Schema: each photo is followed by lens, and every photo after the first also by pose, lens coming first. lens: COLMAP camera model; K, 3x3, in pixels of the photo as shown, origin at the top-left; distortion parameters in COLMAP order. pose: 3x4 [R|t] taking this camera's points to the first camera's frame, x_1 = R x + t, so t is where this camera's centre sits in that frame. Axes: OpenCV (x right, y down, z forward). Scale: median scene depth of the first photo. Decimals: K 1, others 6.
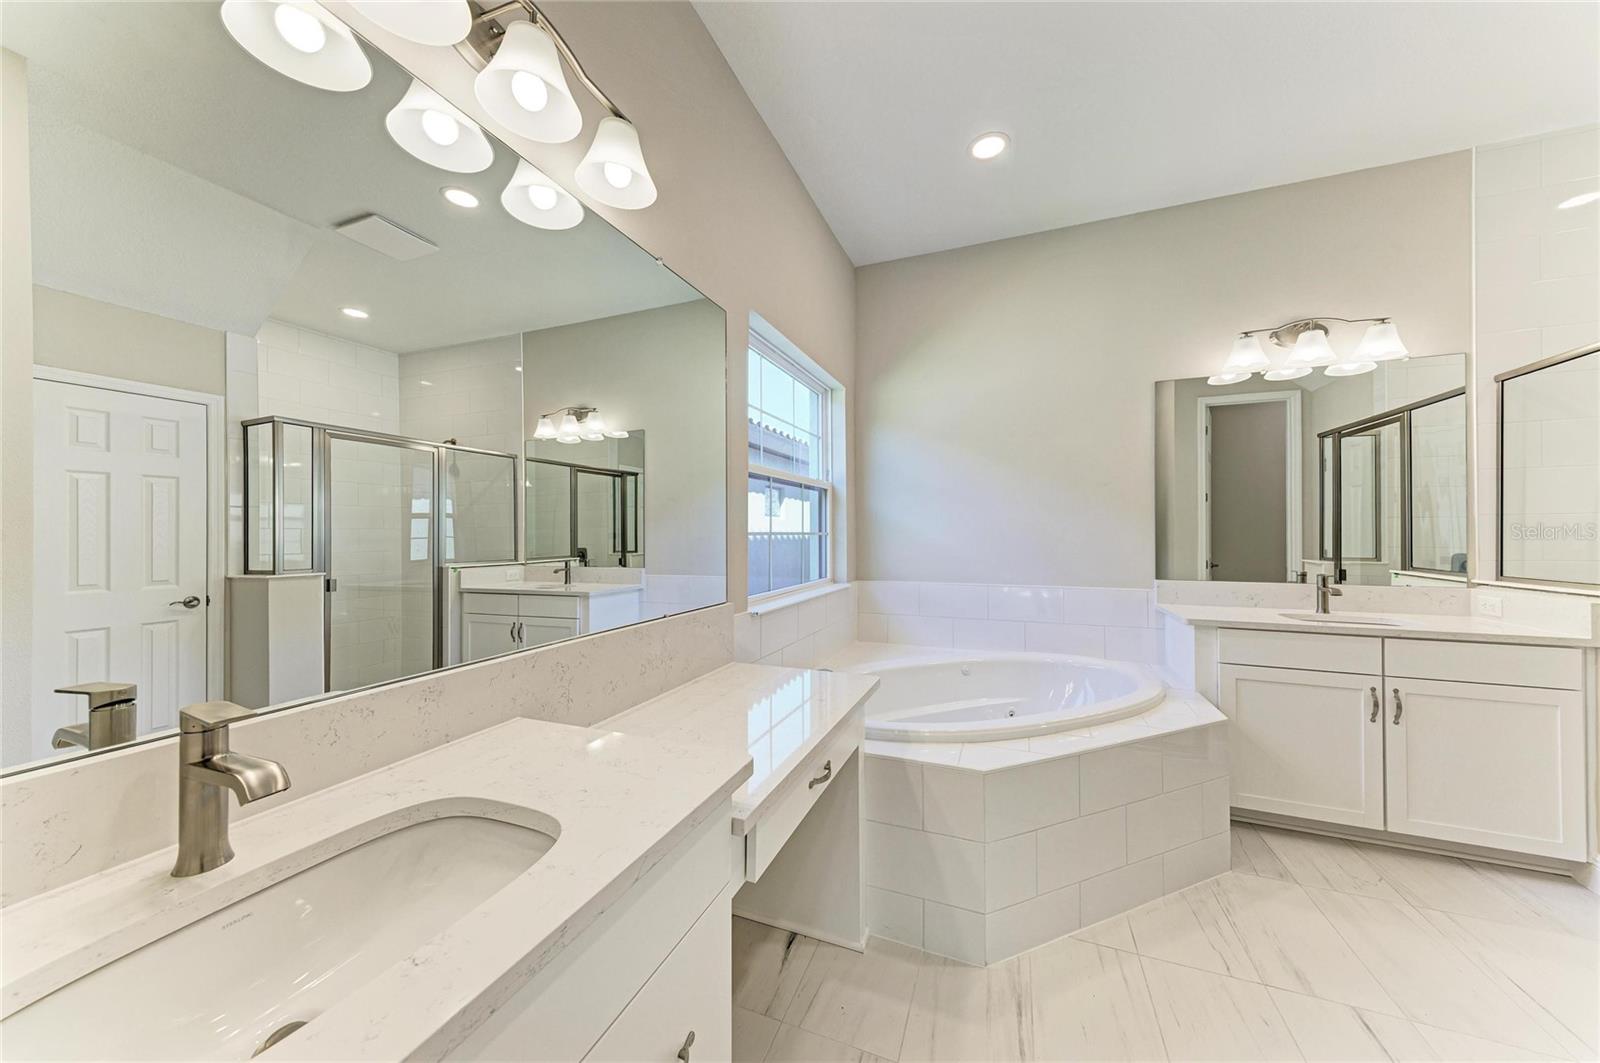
lens RADIAL K [[548.5, 0, 798.2], [0, 548.5, 525.3], [0, 0, 1]] dist [0.008511, -0.000163]
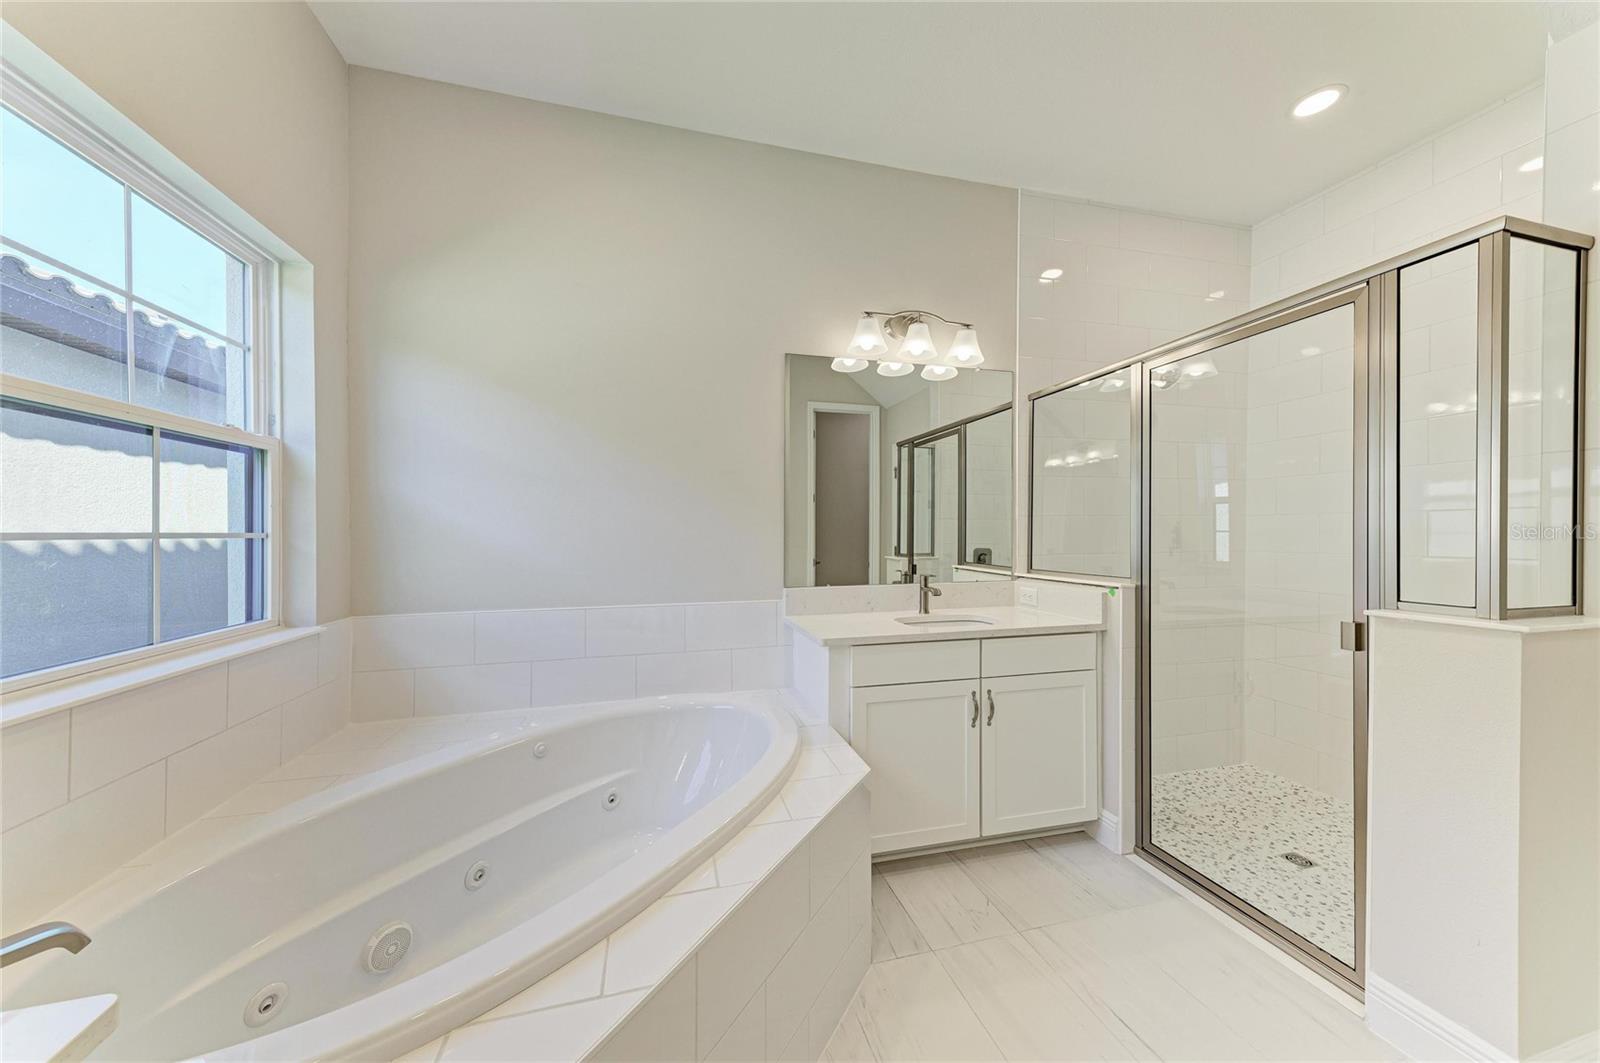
lens RADIAL K [[548.5, 0, 798.2], [0, 548.5, 525.3], [0, 0, 1]] dist [0.008511, -0.000163]
pose [[0.800833, 0.005574, 0.598861, 0.160414], [-0.005483, 0.999983, -0.001975, 0.004563], [-0.598862, -0.001702, 0.800850, 0.308962]]
